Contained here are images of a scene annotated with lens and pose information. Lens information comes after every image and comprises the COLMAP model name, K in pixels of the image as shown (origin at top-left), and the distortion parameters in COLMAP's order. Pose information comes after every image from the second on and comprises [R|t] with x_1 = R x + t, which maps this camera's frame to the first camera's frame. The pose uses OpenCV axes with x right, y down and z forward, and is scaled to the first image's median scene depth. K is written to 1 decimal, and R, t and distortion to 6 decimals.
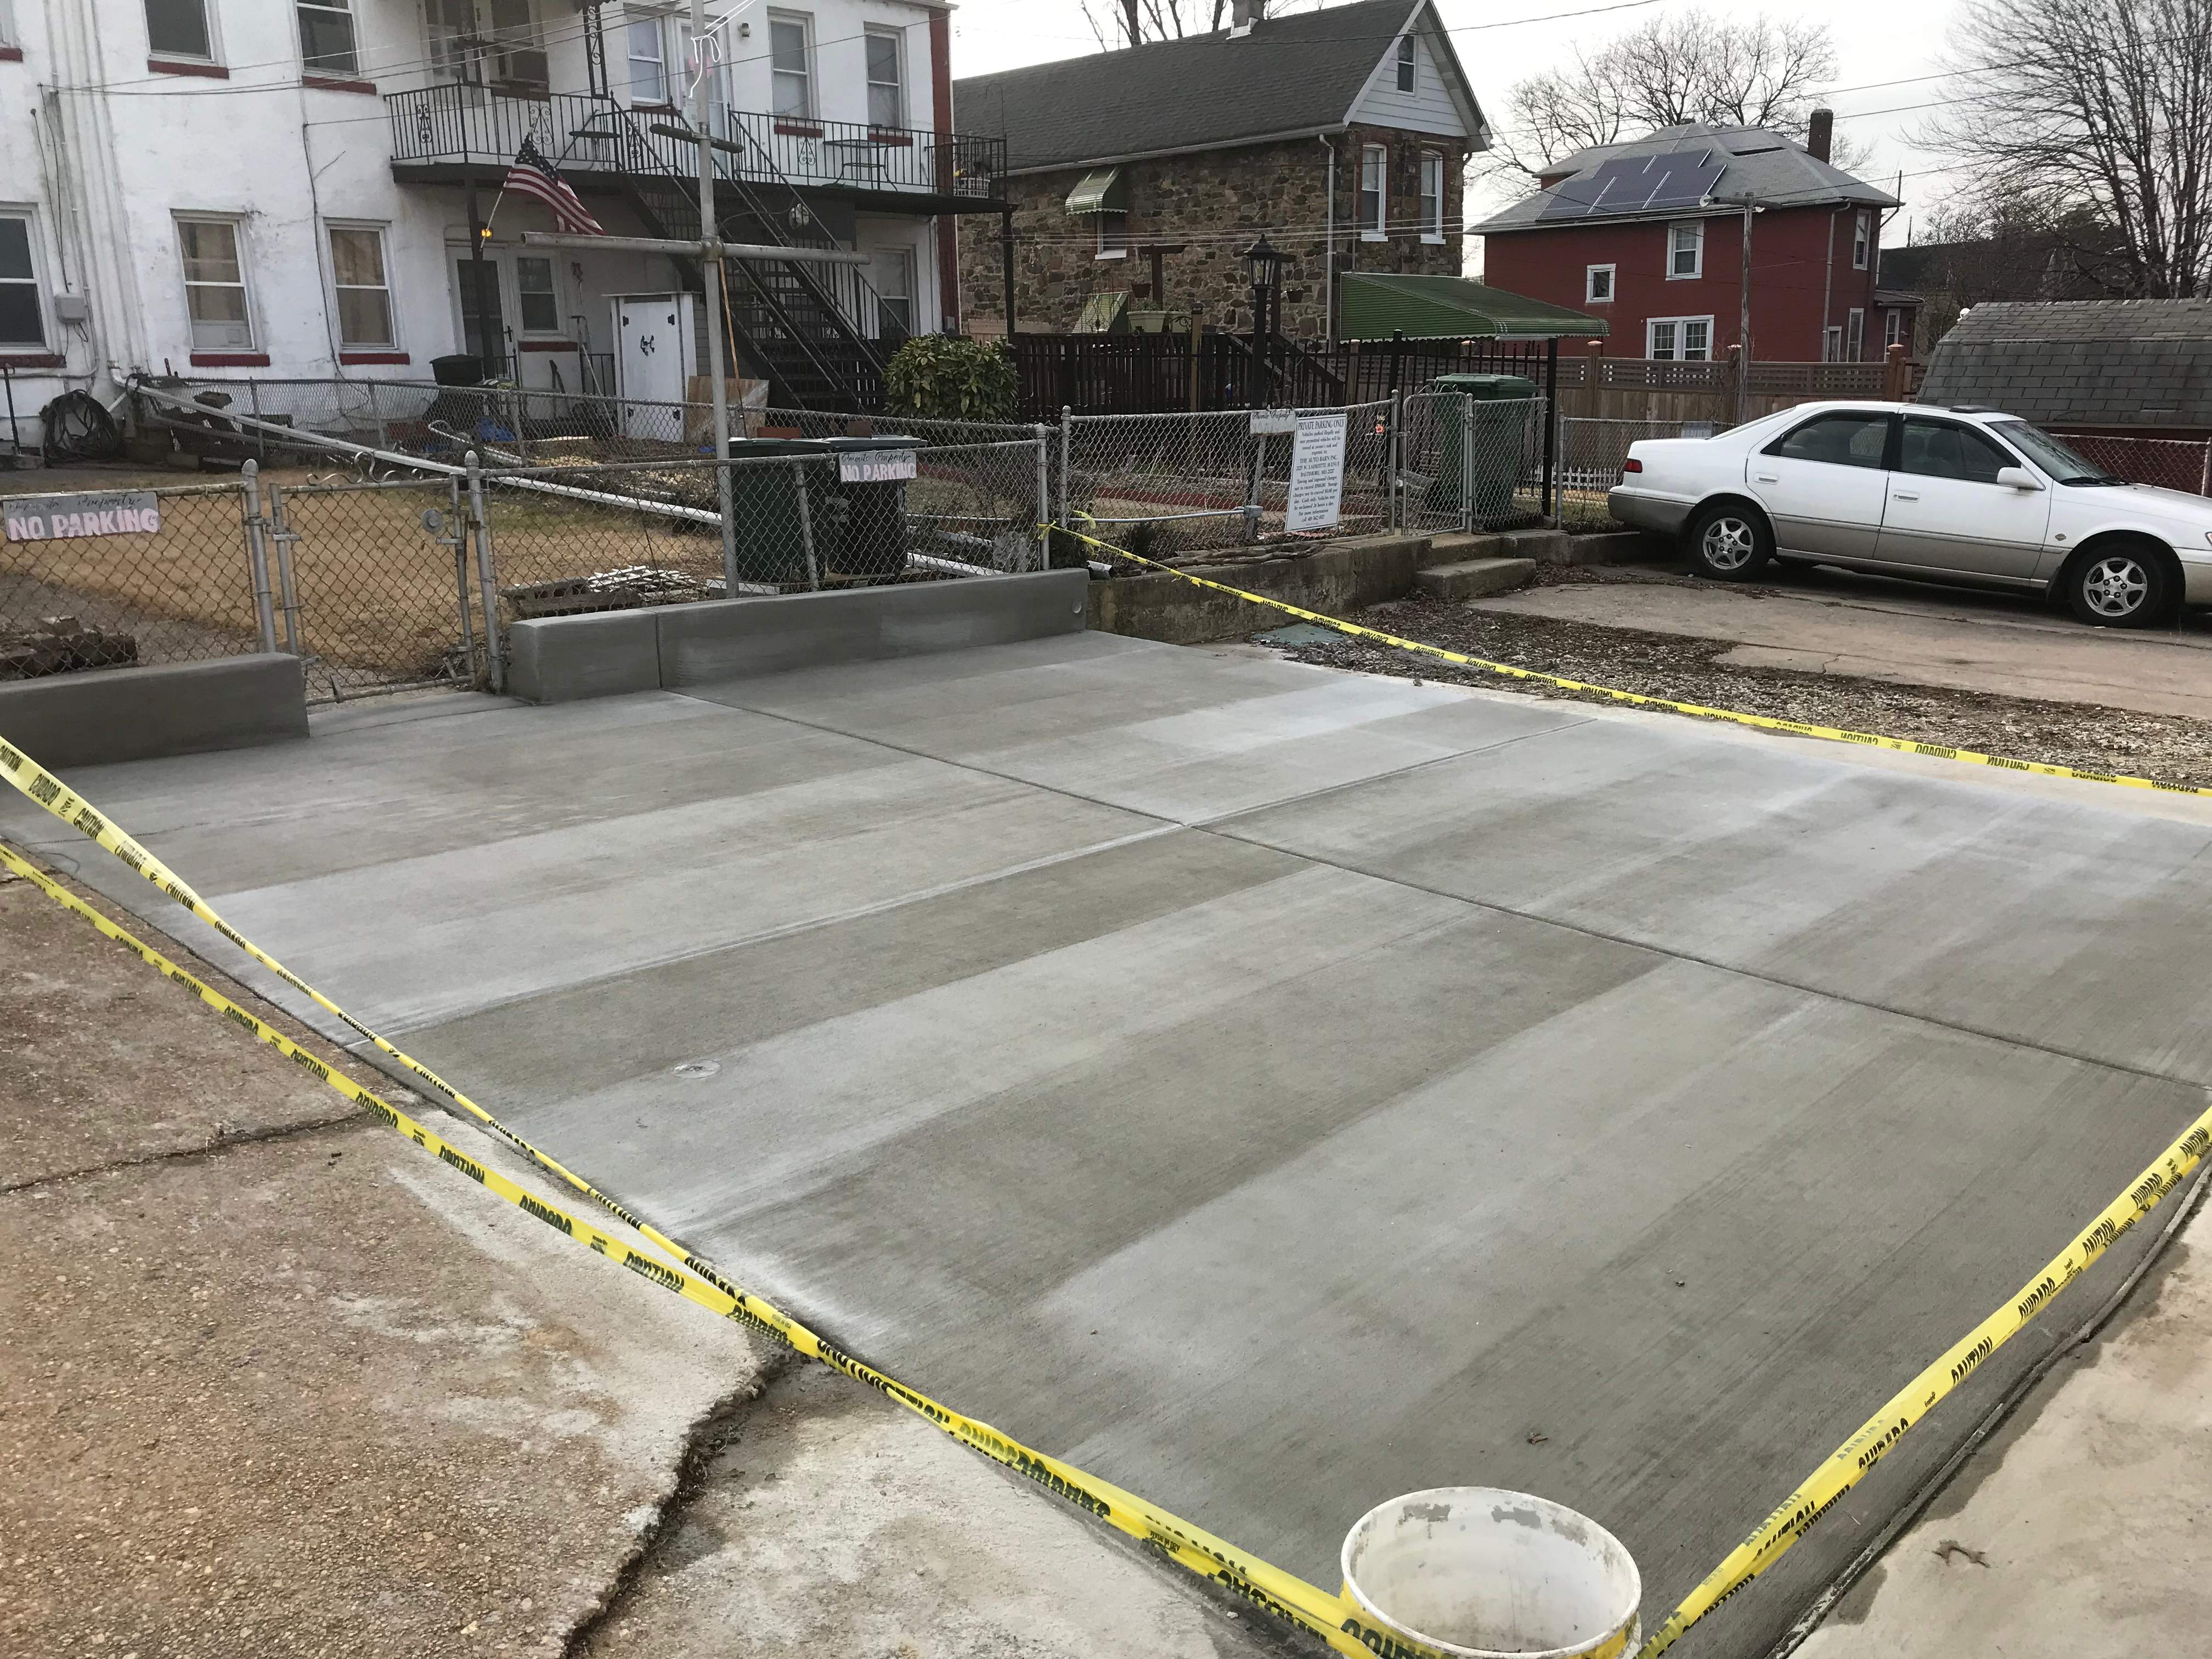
lens RADIAL K [[1798.3, 0, 1096.7], [0, 1798.3, 827.3], [0, 0, 1]] dist [0.022717, -0.013863]
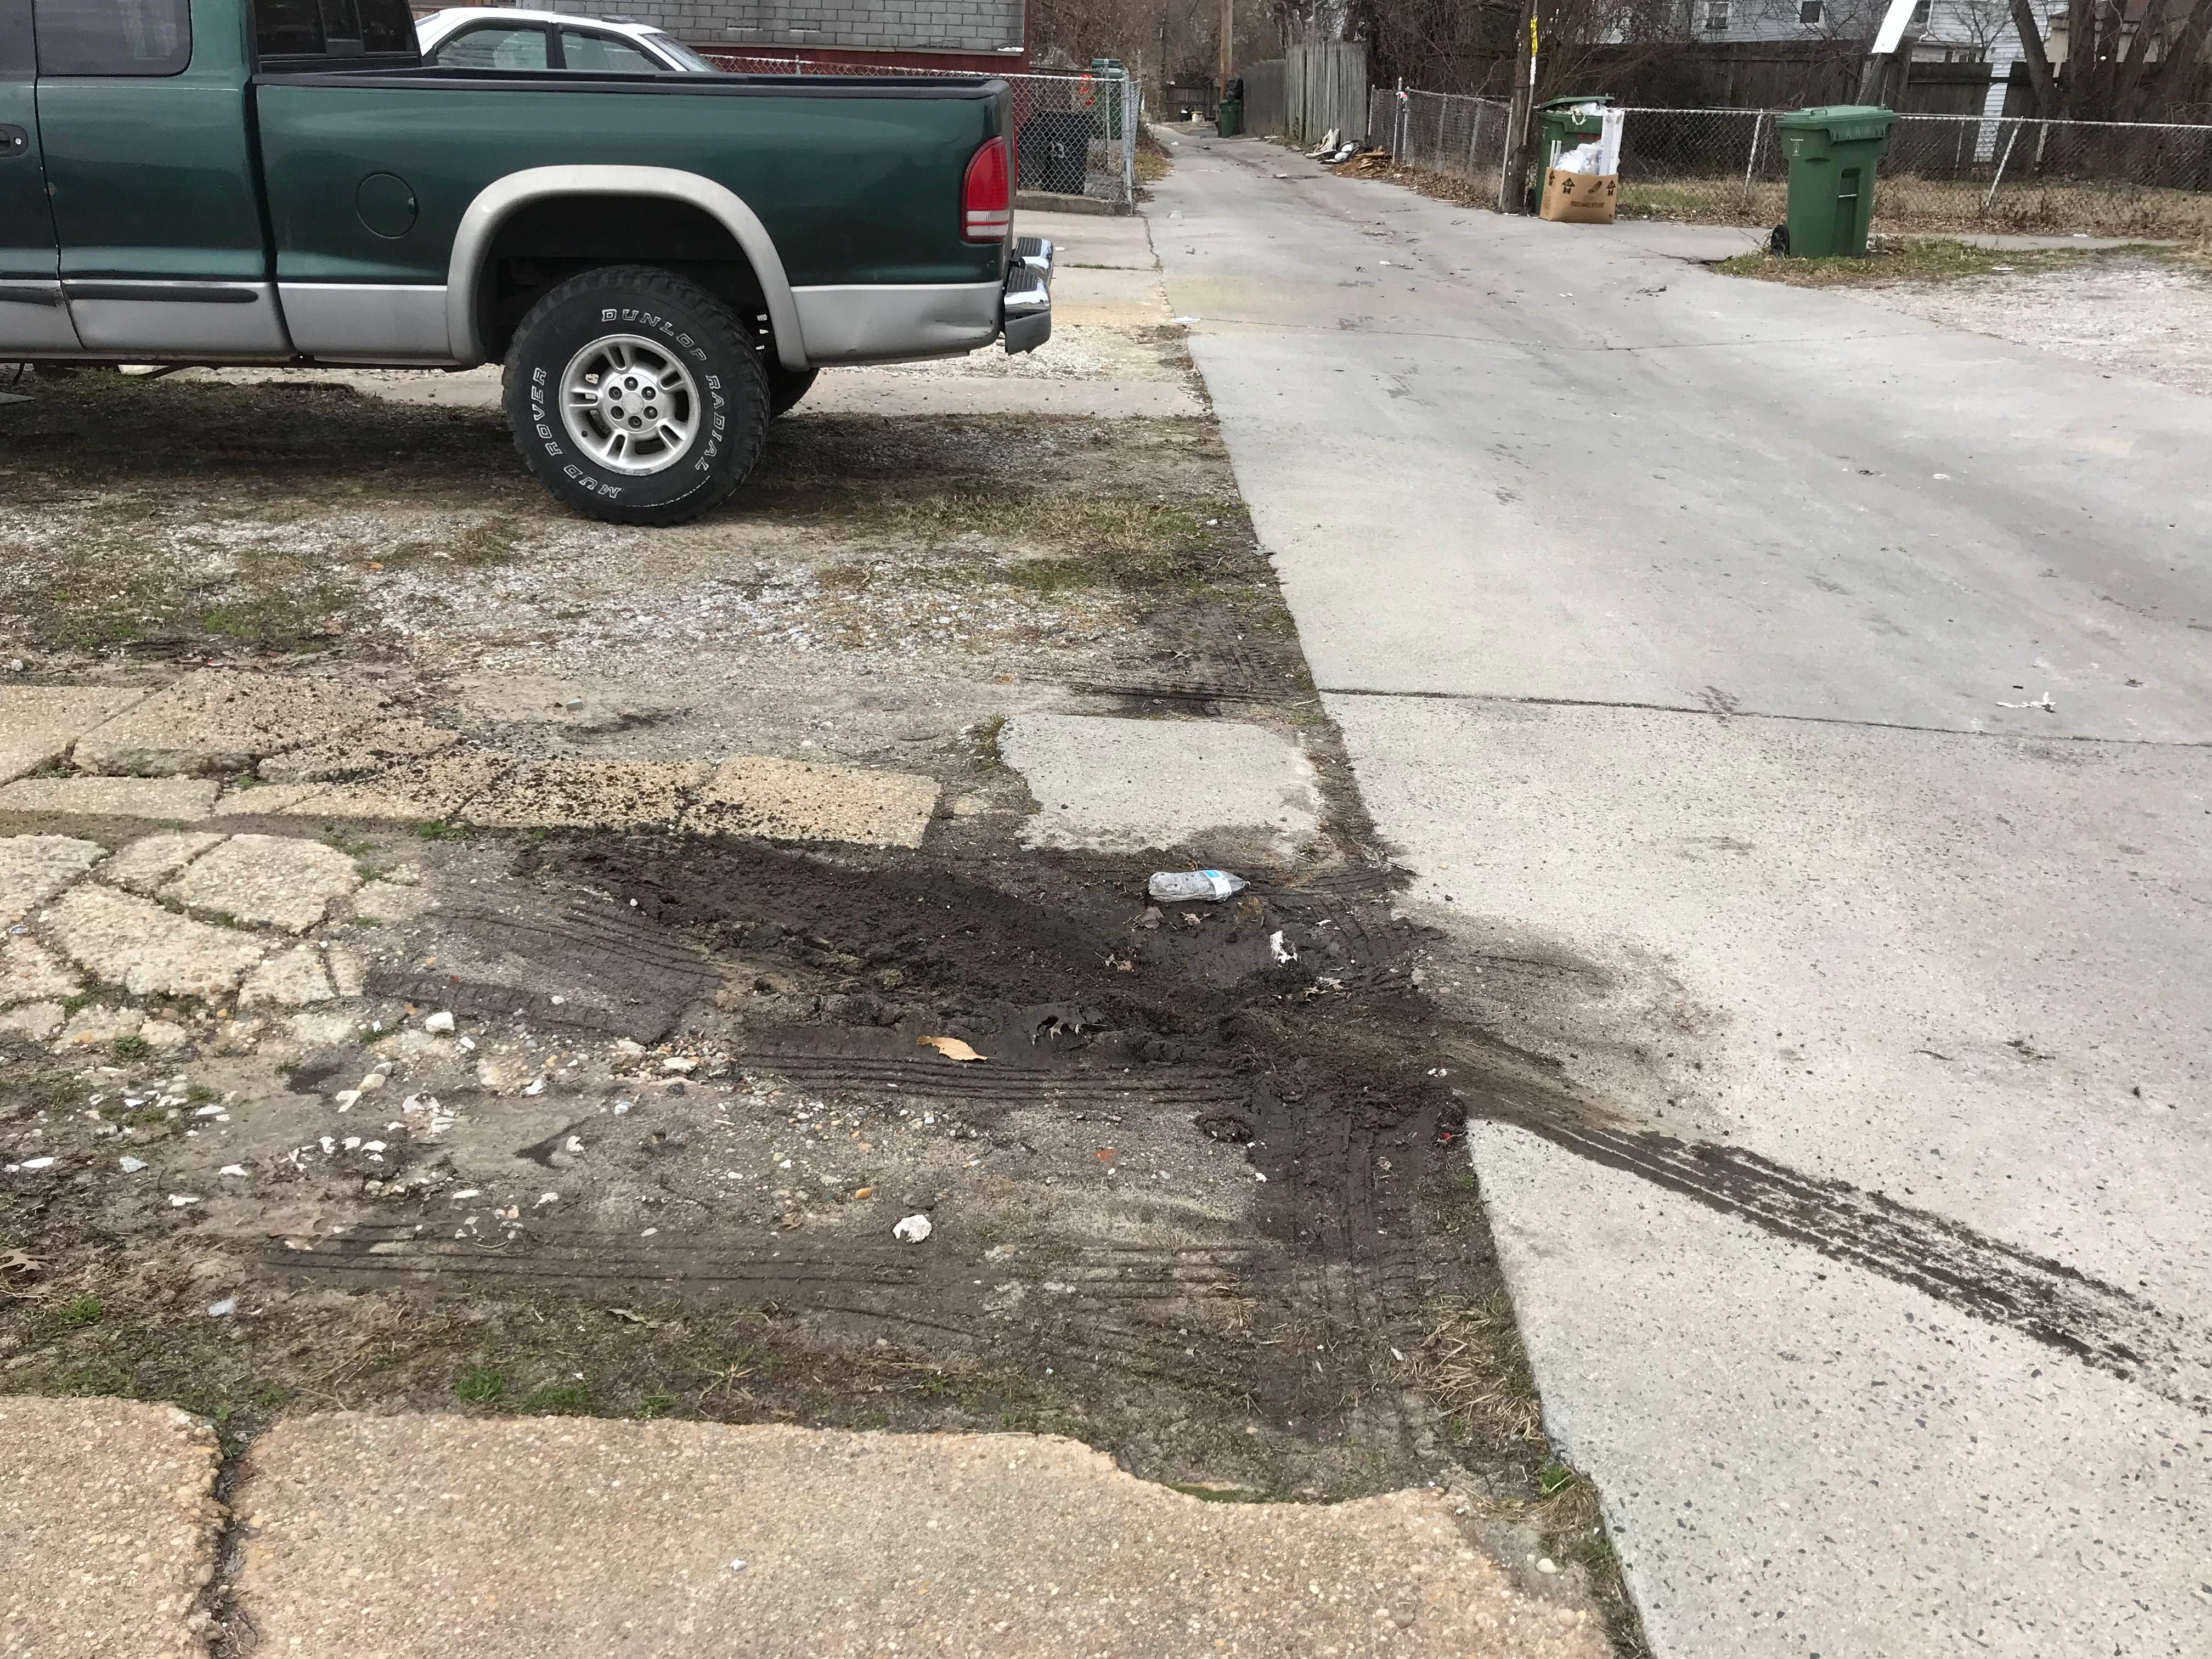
lens RADIAL K [[1810.2, 0, 1109.6], [0, 1810.2, 819.0], [0, 0, 1]] dist [0.022868, -0.005093]
pose [[0.723769, -0.268934, 0.635479, -0.044989], [0.152474, 0.960493, 0.232821, -0.003827], [-0.672986, -0.071615, 0.736180, 0.049101]]
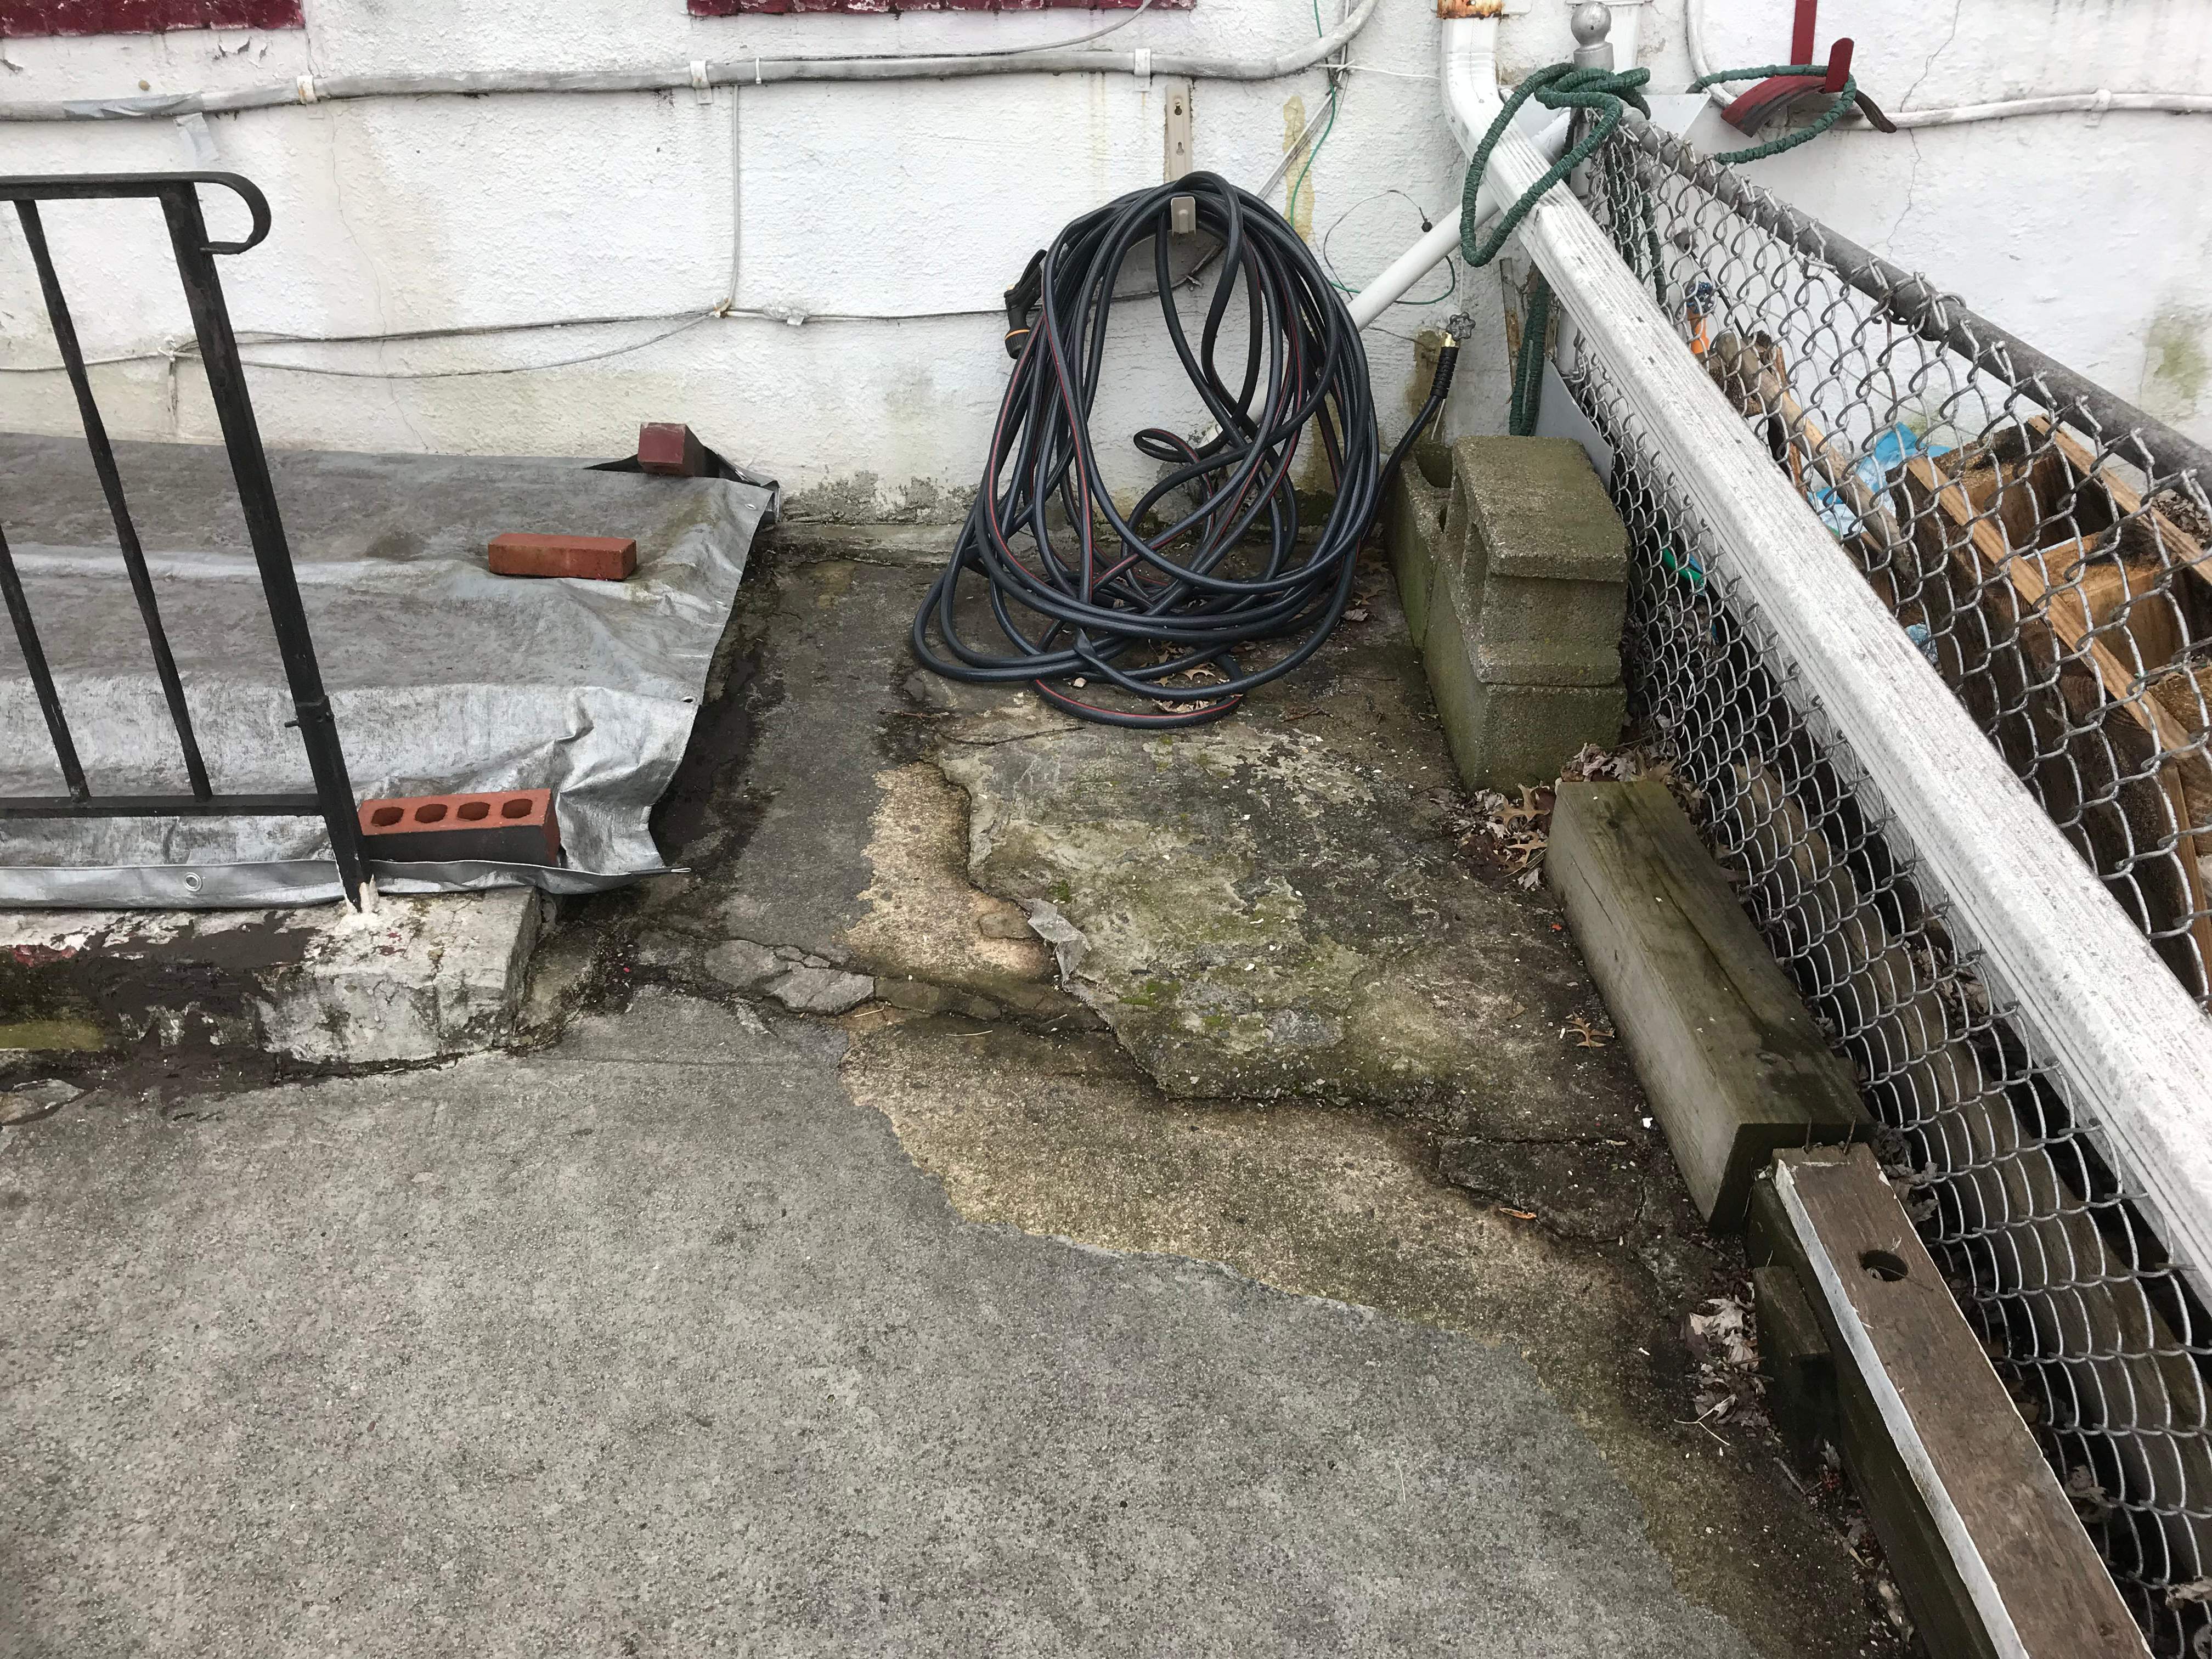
lens RADIAL K [[1804.8, 0, 1102.5], [0, 1804.8, 812.5], [0, 0, 1]] dist [-0.001746, 0.009678]
pose [[0.690827, 0.356268, -0.629151, -0.455568], [-0.172665, 0.926286, 0.334934, -0.242992], [0.702100, -0.122750, 0.701419, 0.885177]]
